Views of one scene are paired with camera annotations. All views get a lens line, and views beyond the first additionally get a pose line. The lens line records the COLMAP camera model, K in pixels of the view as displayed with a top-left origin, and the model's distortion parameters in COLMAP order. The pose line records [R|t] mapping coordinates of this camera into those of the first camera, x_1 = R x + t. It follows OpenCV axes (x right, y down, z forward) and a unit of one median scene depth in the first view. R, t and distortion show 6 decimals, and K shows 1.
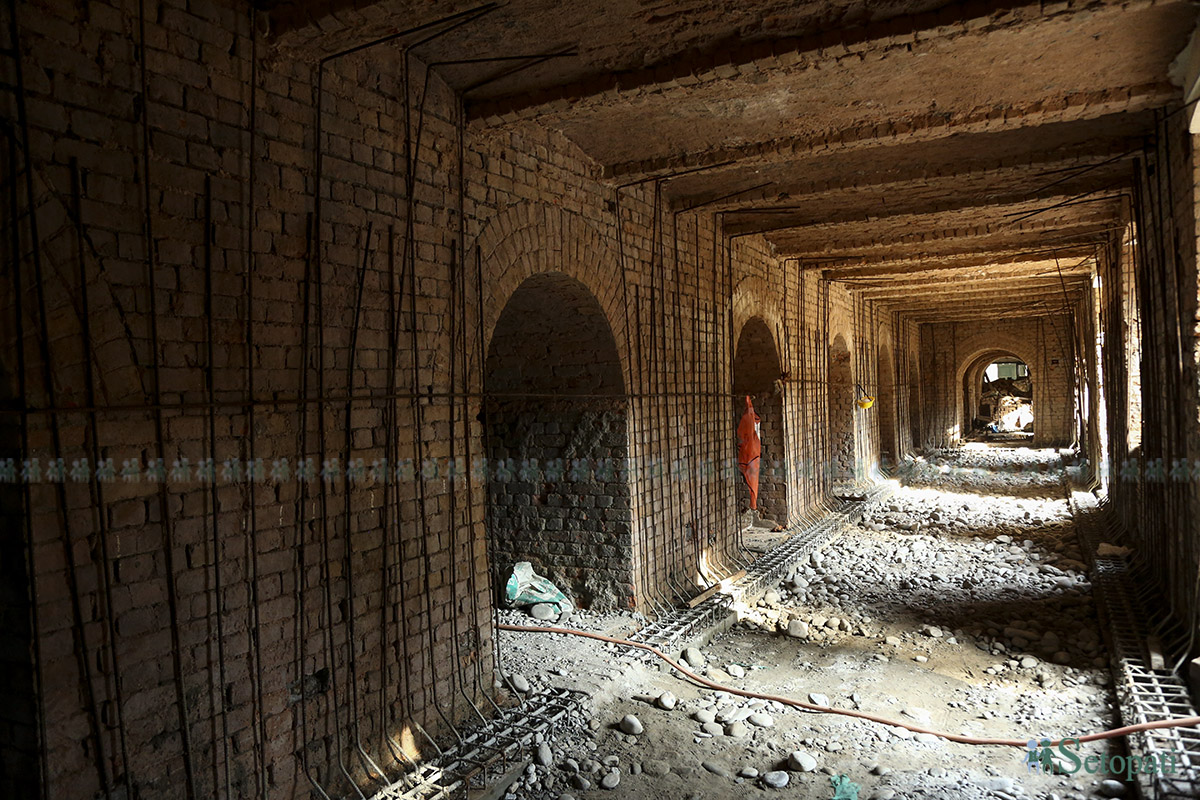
lens RADIAL K [[846.9, 0, 600.0], [0, 846.9, 400.0], [0, 0, 1]] dist [-0.137358, 0.097803]
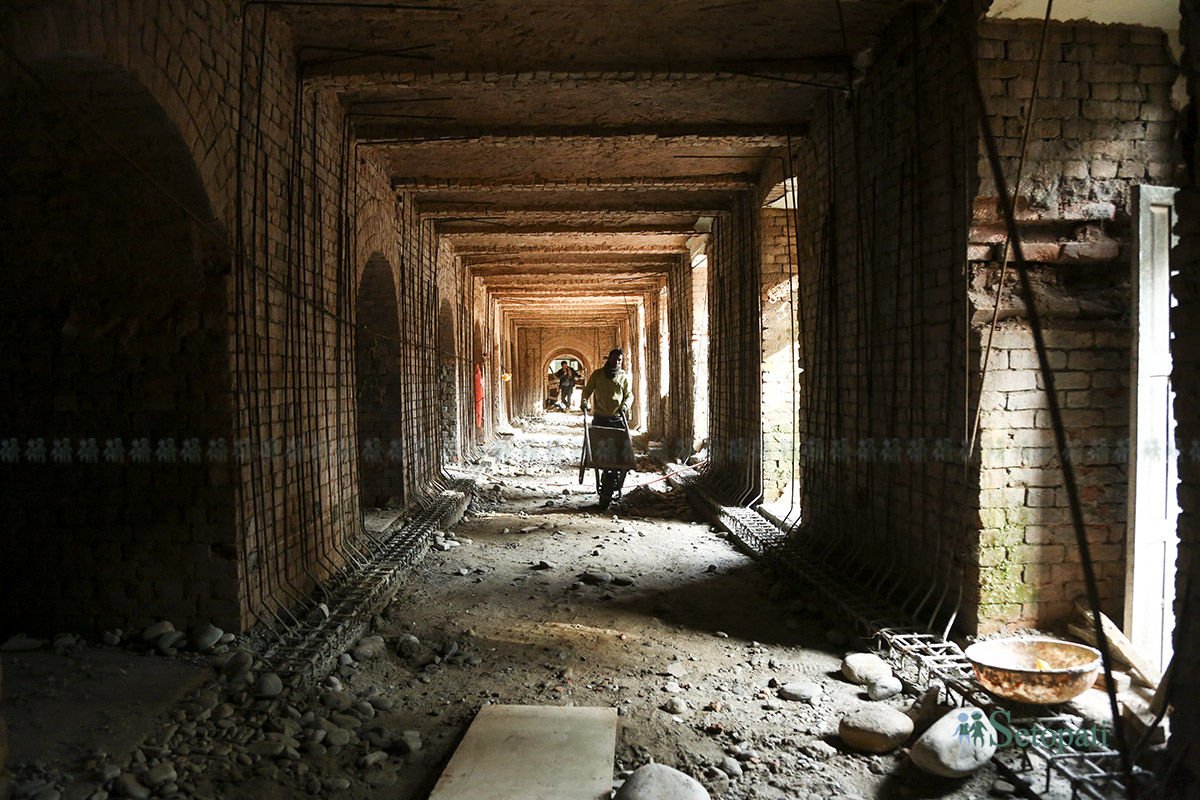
lens RADIAL K [[846.9, 0, 600.0], [0, 846.9, 400.0], [0, 0, 1]] dist [-0.137358, 0.097803]
pose [[0.858734, 0.014314, 0.512222, -0.580837], [-0.016173, 0.999869, -0.000829, 0.076471], [-0.512167, -0.007572, 0.858852, -0.760752]]
